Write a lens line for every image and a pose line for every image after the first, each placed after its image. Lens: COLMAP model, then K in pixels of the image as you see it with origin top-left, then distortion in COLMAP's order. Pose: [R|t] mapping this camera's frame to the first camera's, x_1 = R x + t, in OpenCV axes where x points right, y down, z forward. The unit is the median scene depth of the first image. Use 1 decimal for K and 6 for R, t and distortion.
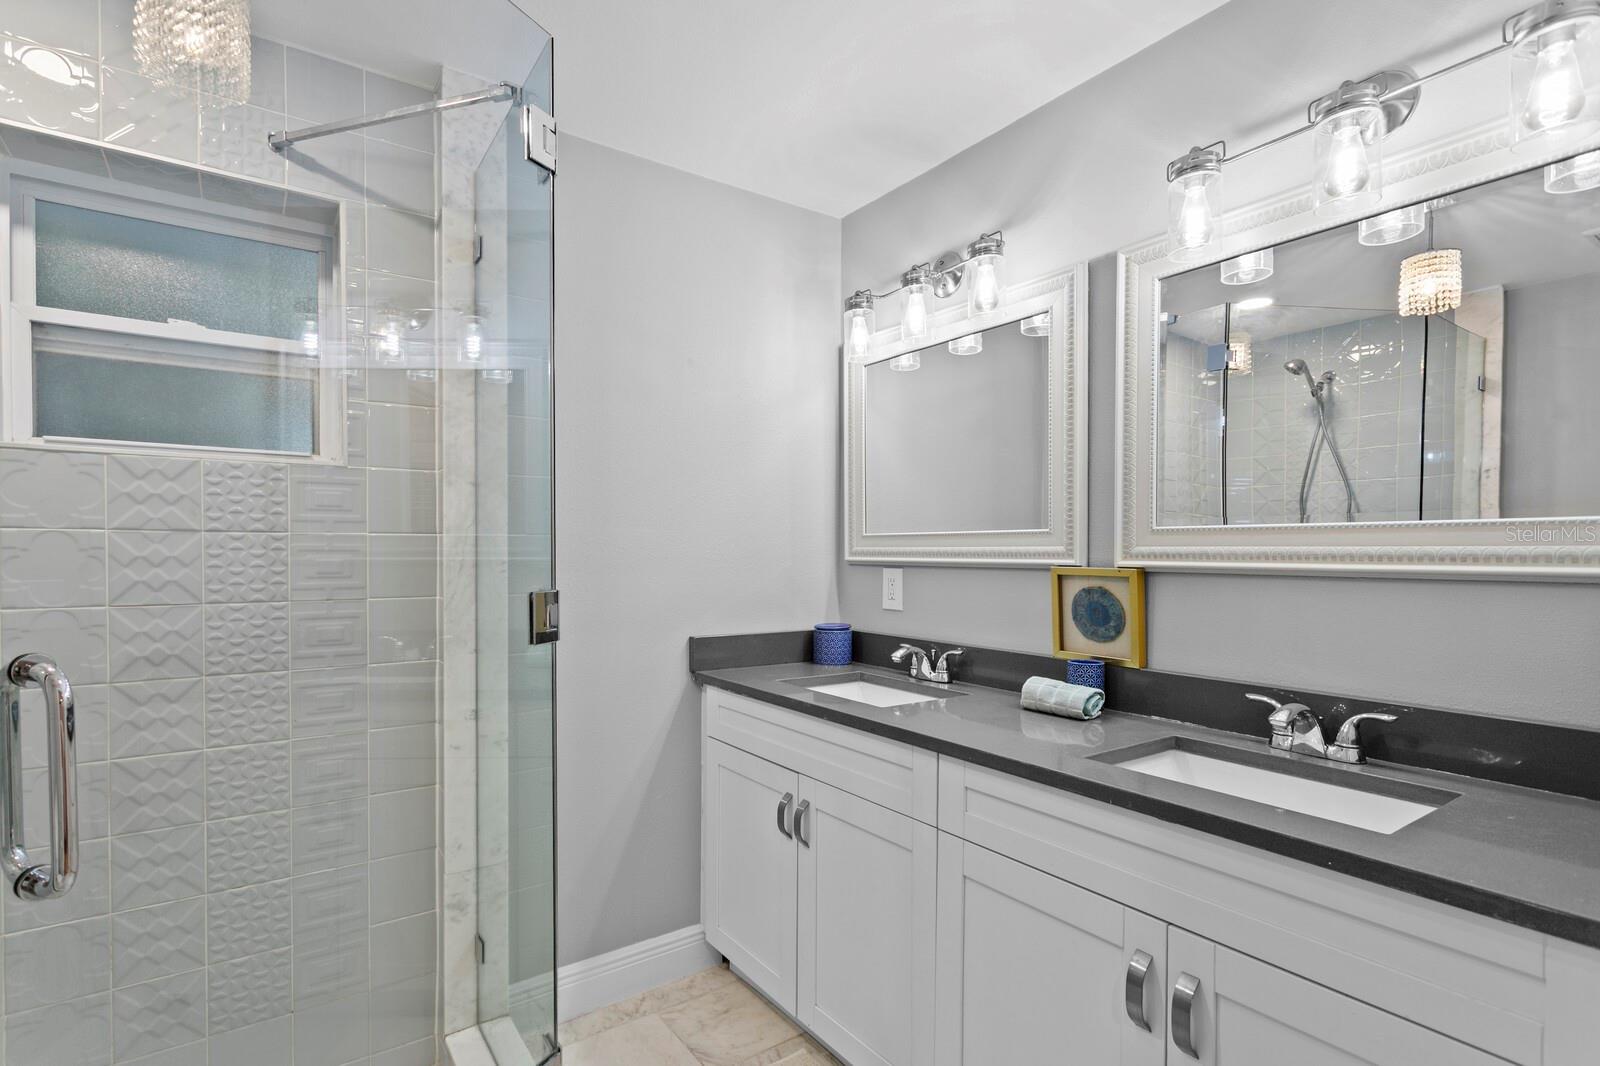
lens RADIAL K [[772.0, 0, 816.1], [0, 772.0, 563.0], [0, 0, 1]] dist [0.009238, -0.001558]
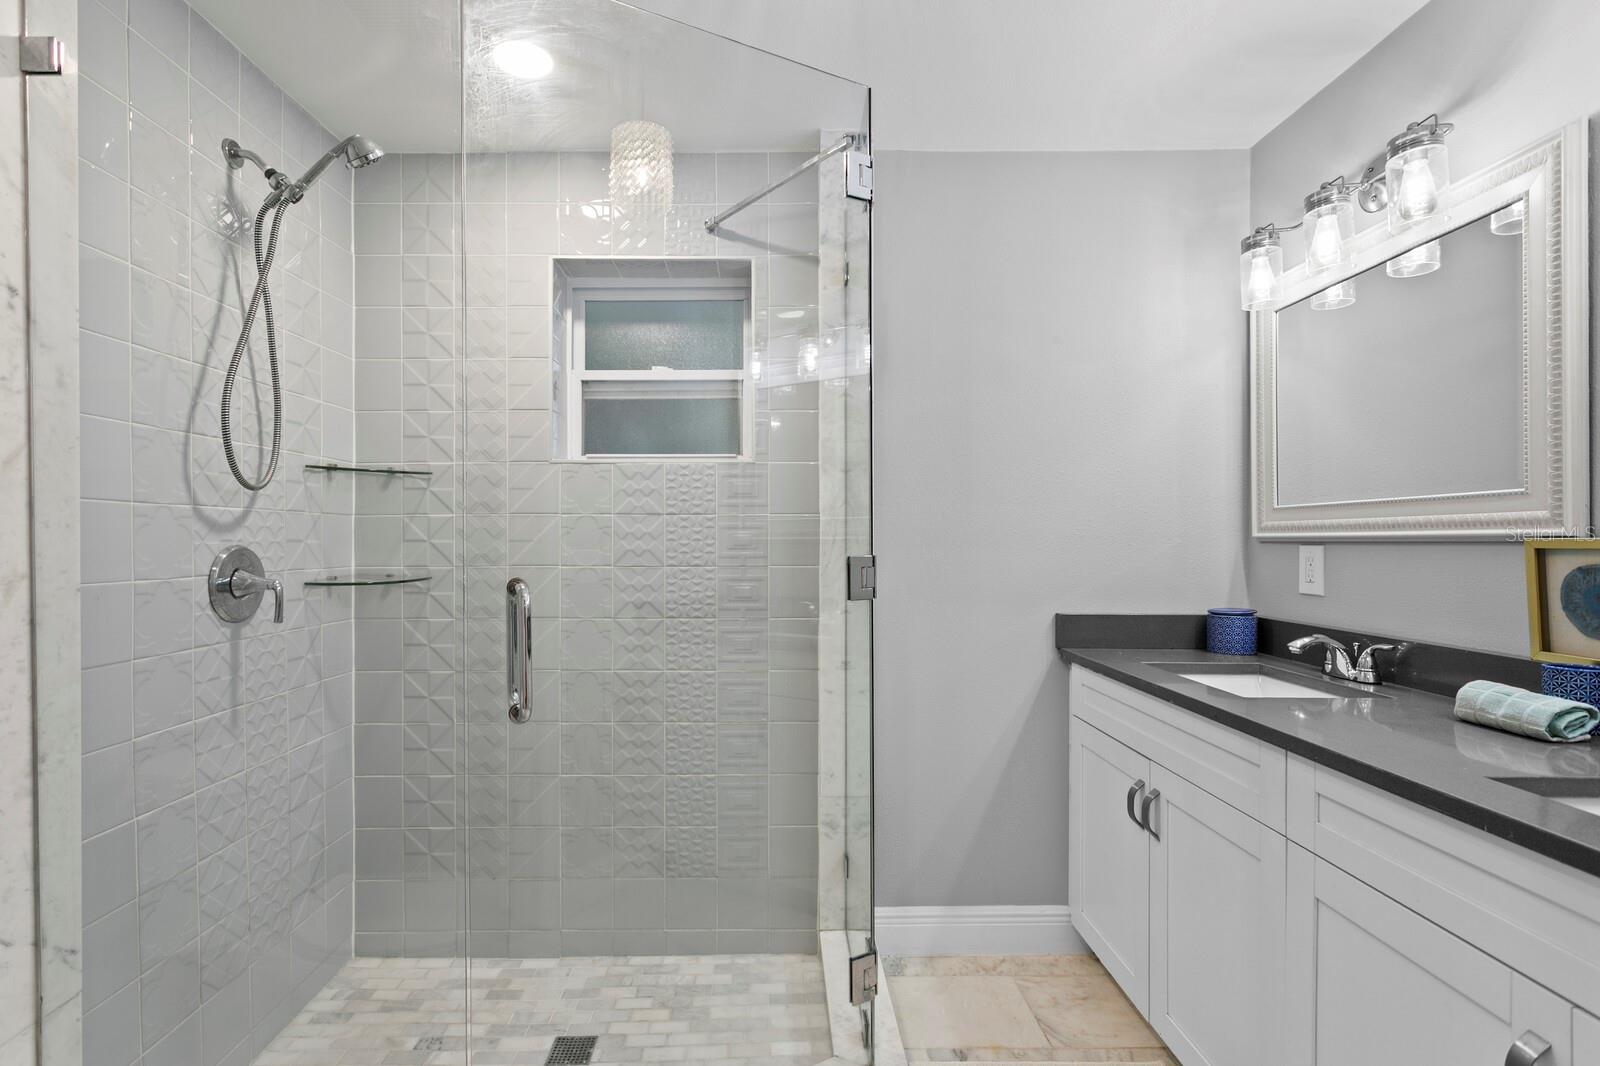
lens RADIAL K [[772.0, 0, 795.2], [0, 772.0, 537.9], [0, 0, 1]] dist [0.009238, -0.001558]
pose [[0.829703, -0.008372, -0.558142, 0.157333], [-0.000843, 0.999868, -0.016252, 0.020001], [0.558204, 0.013955, 0.829586, -0.022724]]
